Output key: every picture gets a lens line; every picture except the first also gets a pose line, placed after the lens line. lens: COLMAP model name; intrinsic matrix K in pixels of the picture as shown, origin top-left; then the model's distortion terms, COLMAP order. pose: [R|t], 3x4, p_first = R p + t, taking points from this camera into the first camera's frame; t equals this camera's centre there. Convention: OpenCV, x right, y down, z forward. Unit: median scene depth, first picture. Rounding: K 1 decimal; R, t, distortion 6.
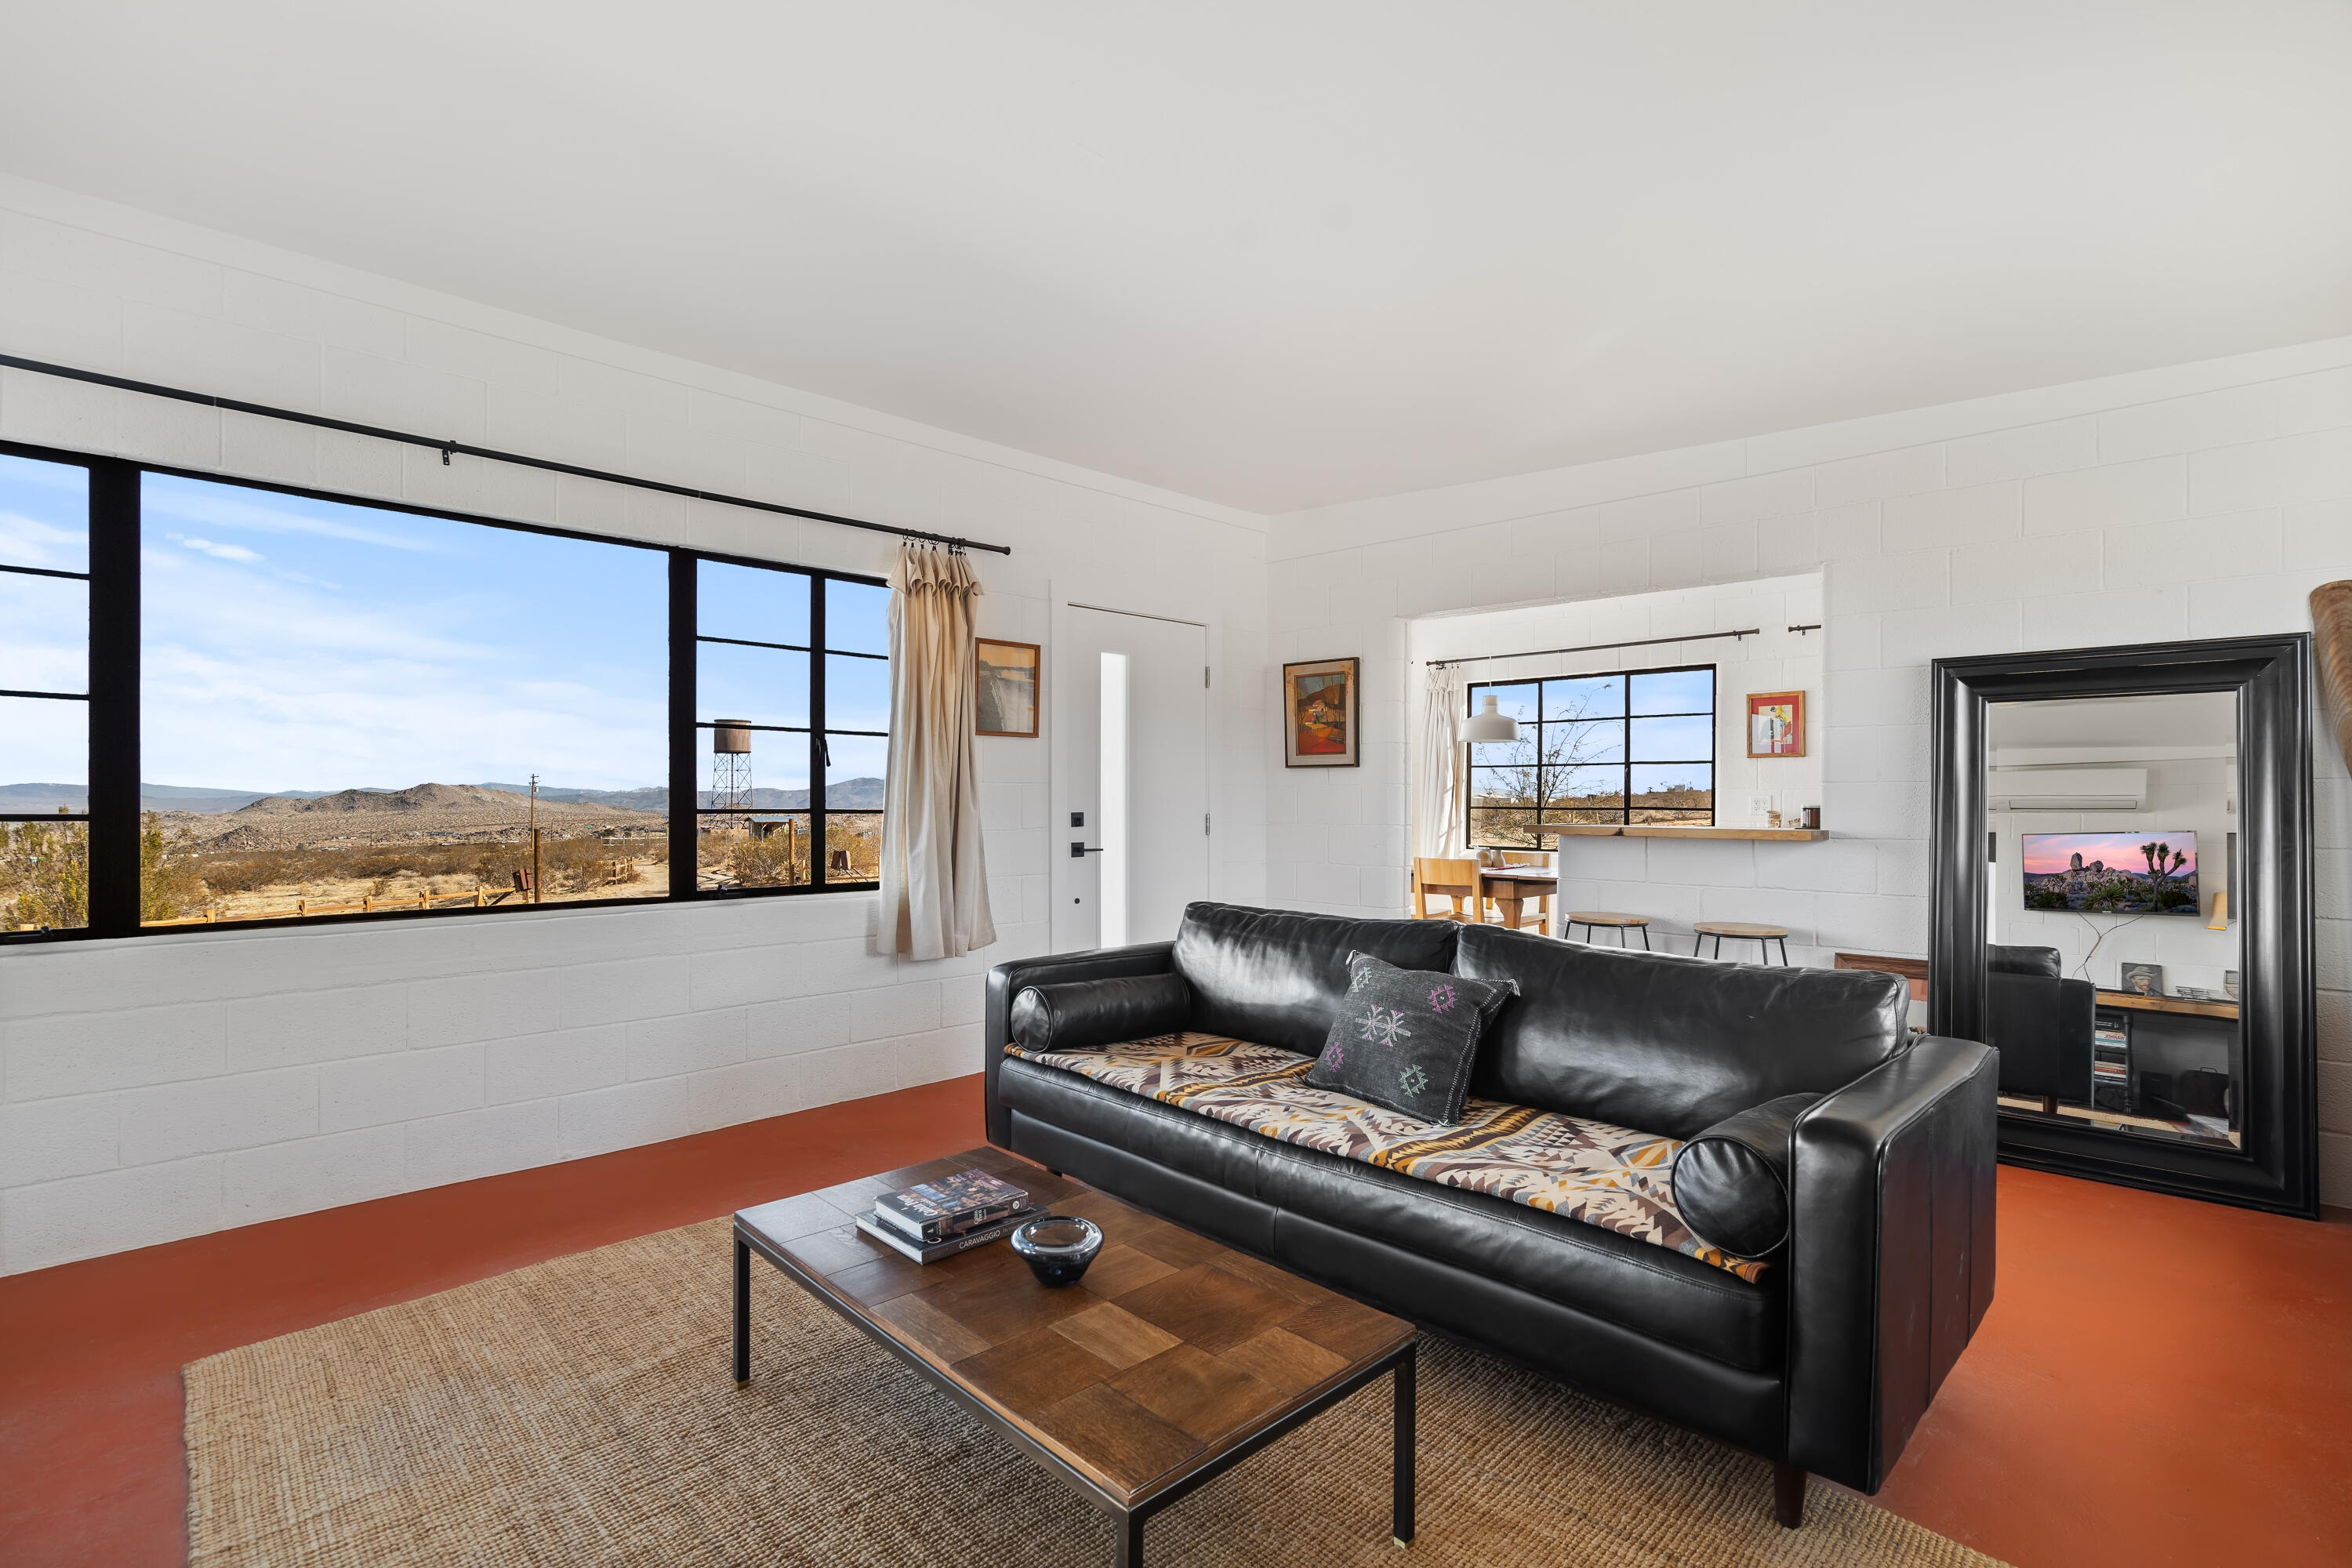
lens RADIAL K [[1100.3, 0, 1169.1], [0, 1100.3, 798.9], [0, 0, 1]] dist [0.003275, 0.002113]
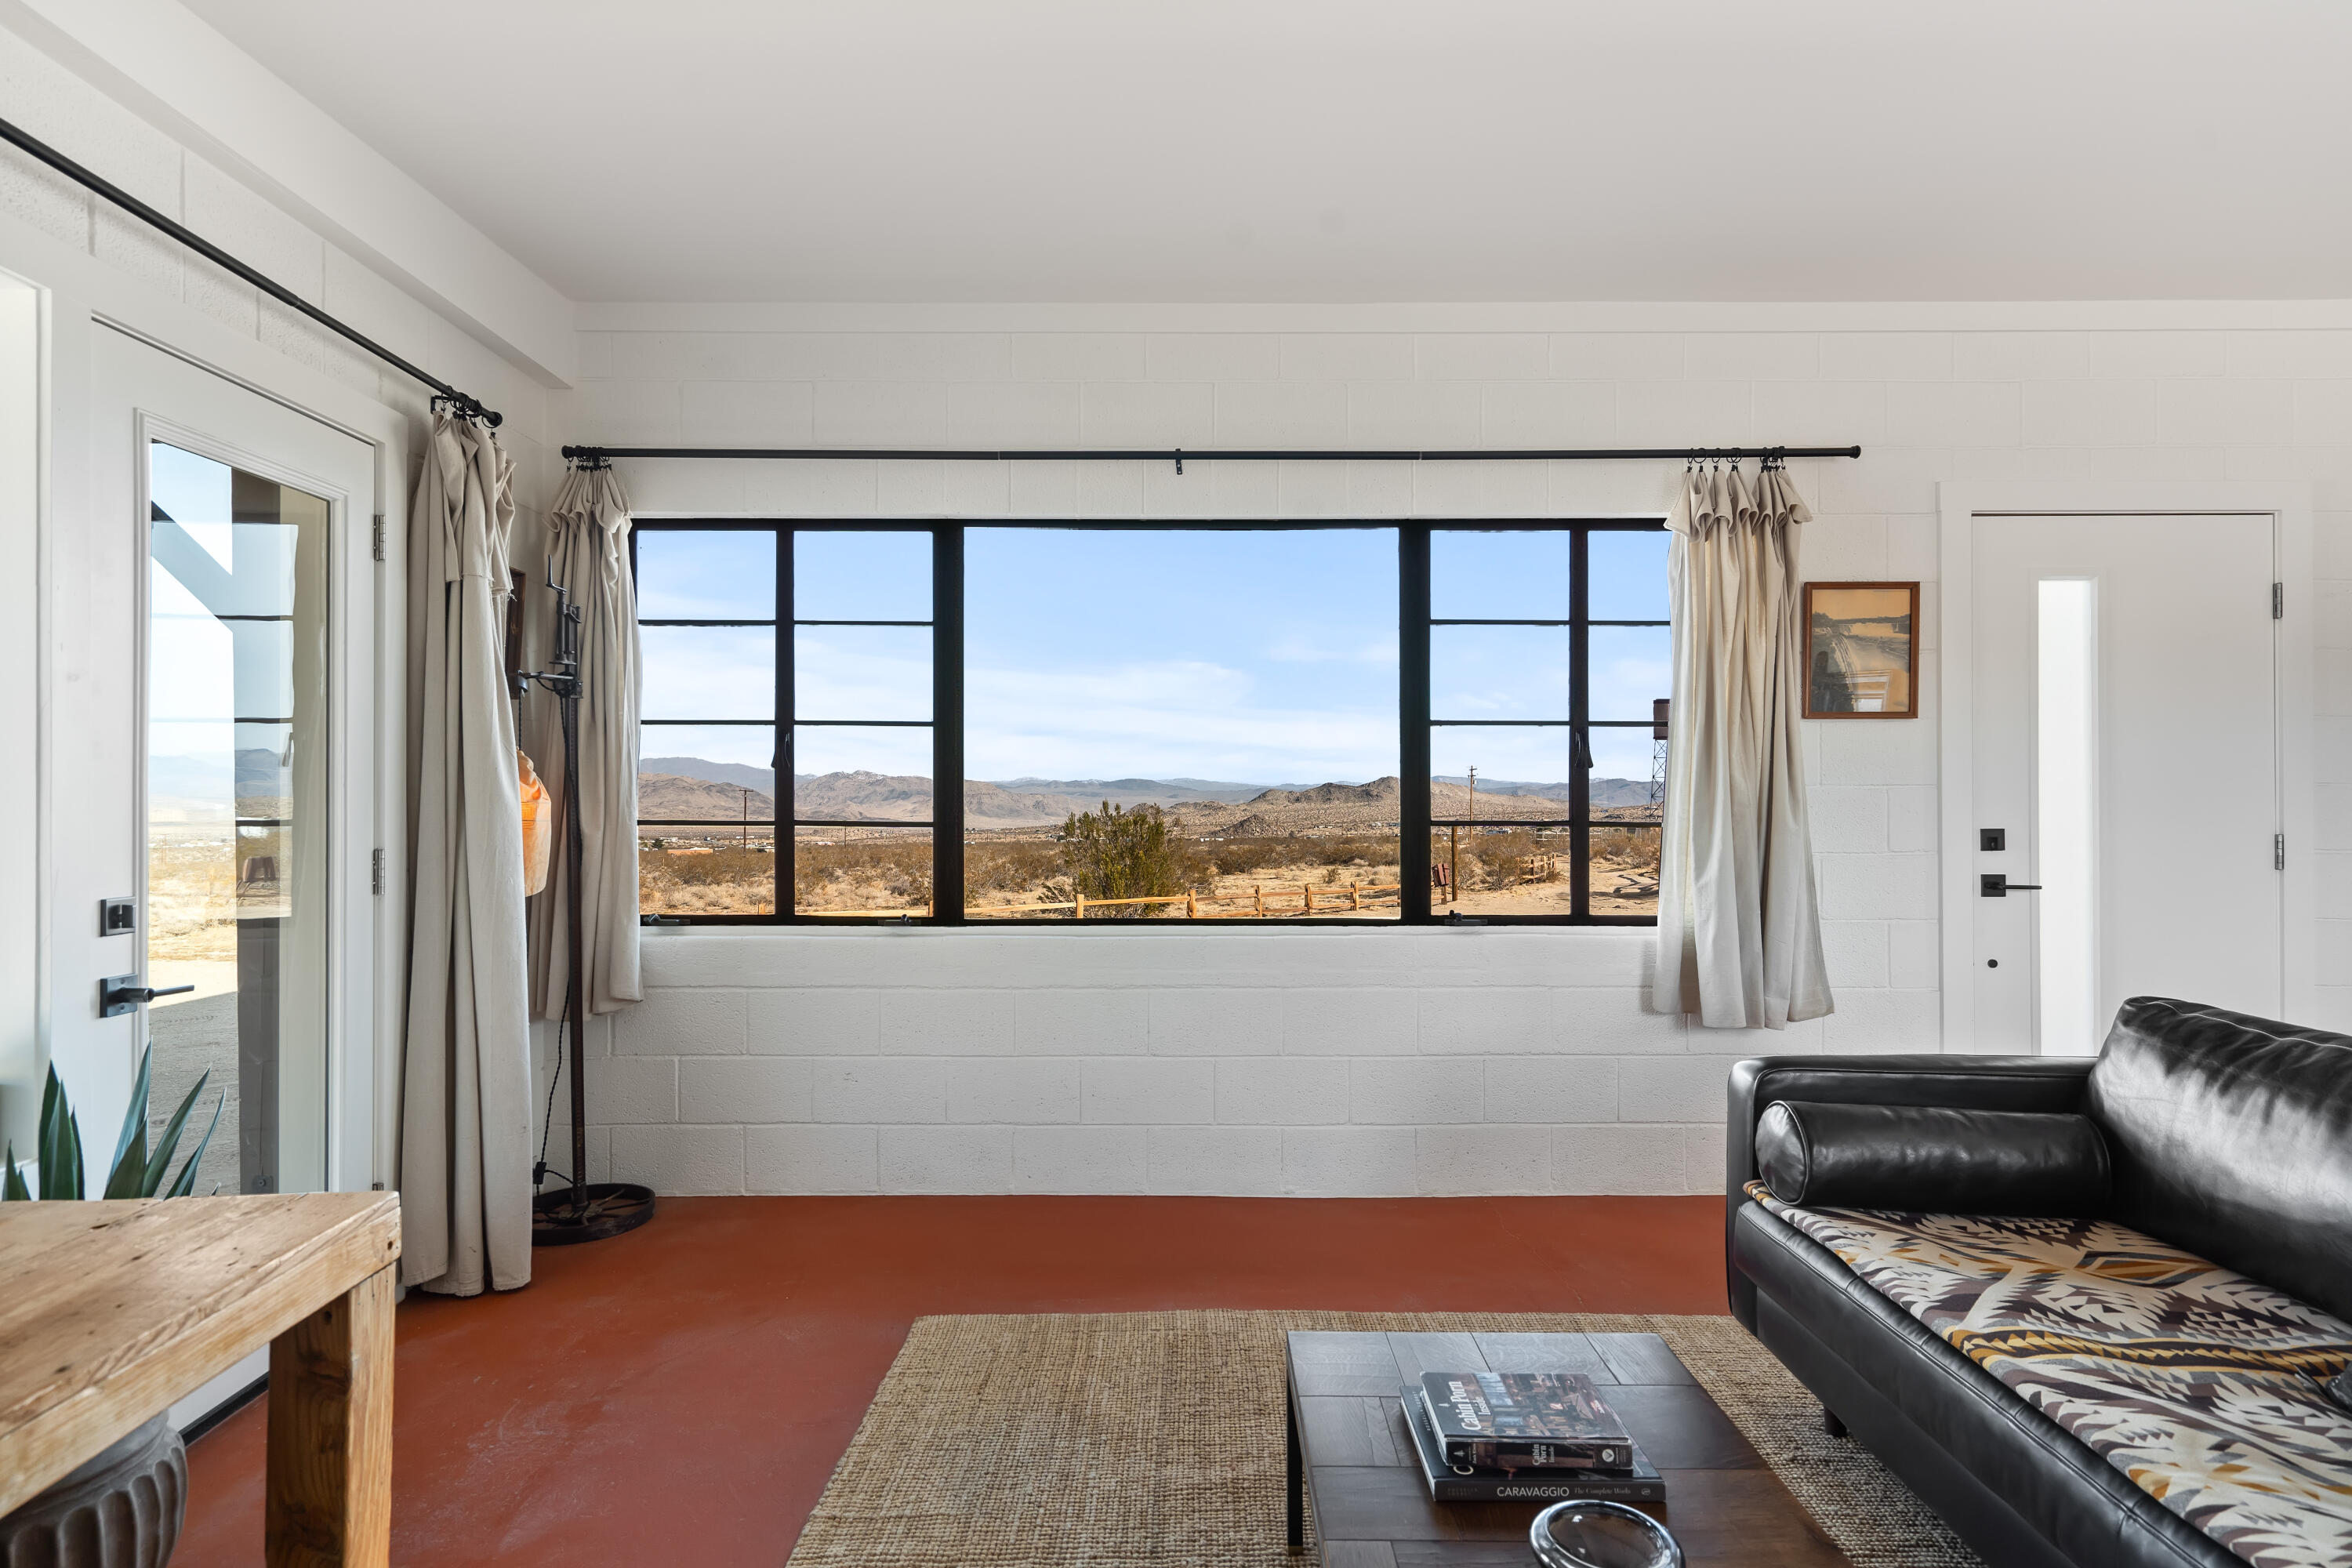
lens RADIAL K [[1241.9, 0, 1169.3], [0, 1241.9, 787.2], [0, 0, 1]] dist [0.004653, 0.003845]
pose [[0.719418, -0.003191, -0.694570, 0.112679], [0.001162, 0.999994, -0.003391, -0.014842], [0.694576, 0.001633, 0.719417, 0.173379]]
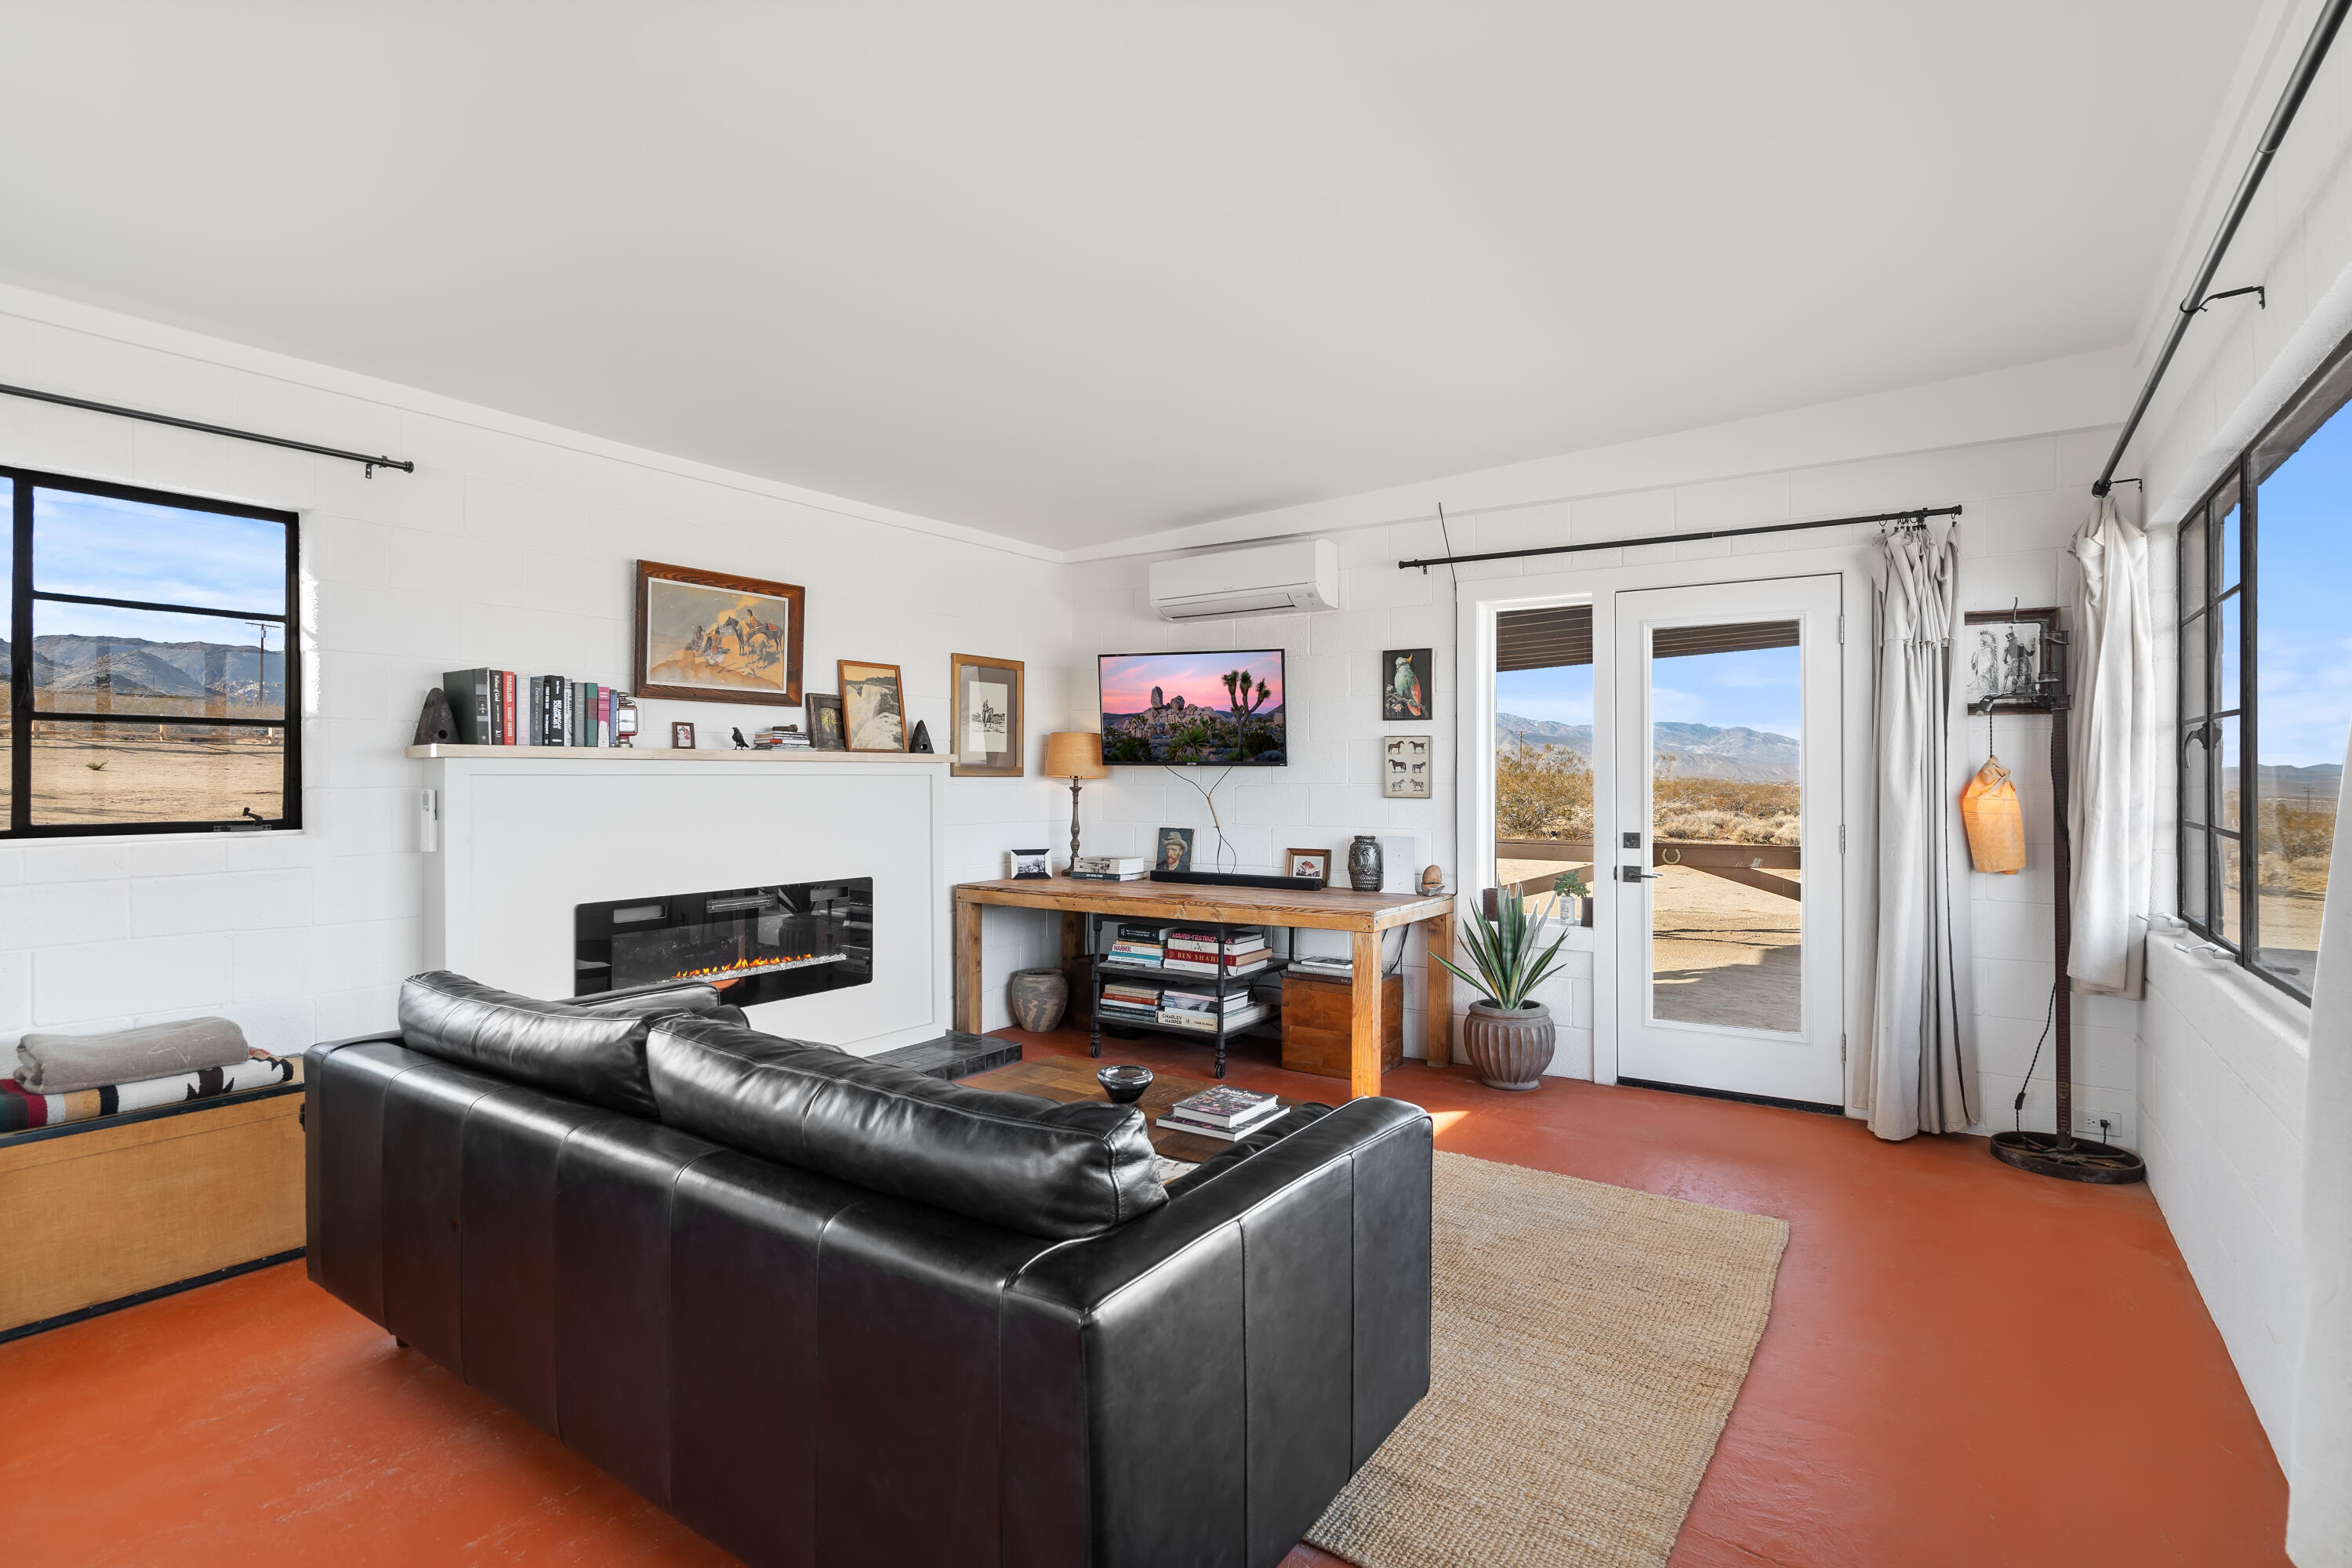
lens RADIAL K [[1138.5, 0, 1173.1], [0, 1138.5, 768.9], [0, 0, 1]] dist [0.004485, -0.001454]
pose [[-0.977790, 0.003077, -0.209566, 0.107642], [0.002572, 0.999993, 0.002681, -0.041305], [0.209573, 0.002083, -0.977791, 1.446054]]
